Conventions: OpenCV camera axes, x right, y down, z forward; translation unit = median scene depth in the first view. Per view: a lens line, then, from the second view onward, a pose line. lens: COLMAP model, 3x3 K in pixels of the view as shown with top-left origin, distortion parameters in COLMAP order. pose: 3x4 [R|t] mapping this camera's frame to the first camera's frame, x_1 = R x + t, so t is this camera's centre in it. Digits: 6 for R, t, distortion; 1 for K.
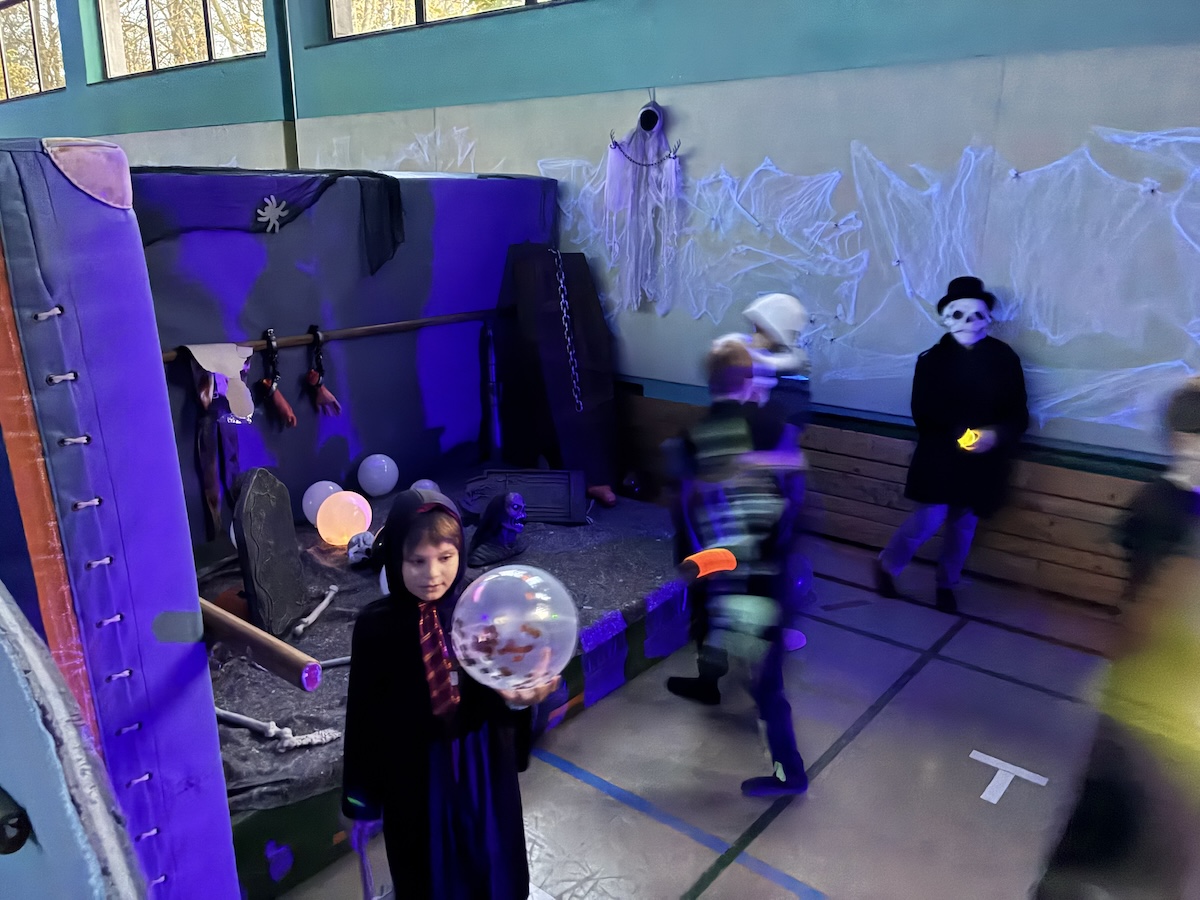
lens RADIAL K [[899.5, 0, 599.1], [0, 899.5, 451.7], [0, 0, 1]] dist [0.007800, -0.002677]
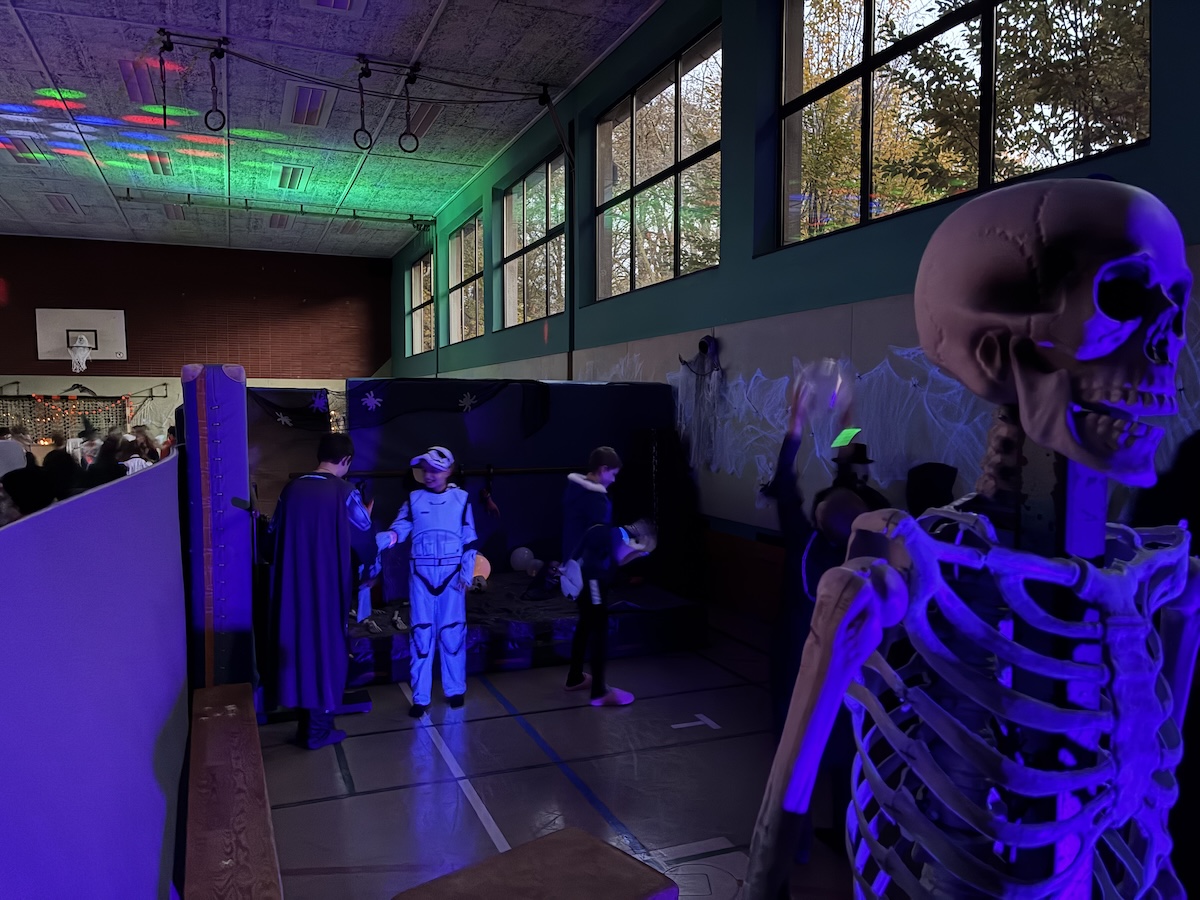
lens RADIAL K [[899.5, 0, 605.0], [0, 899.5, 456.8], [0, 0, 1]] dist [0.007800, -0.002677]
pose [[0.882546, 0.028537, -0.469359, 0.632704], [-0.133579, 0.972250, -0.192058, 0.134868], [0.450853, 0.232196, 0.861868, -0.366145]]
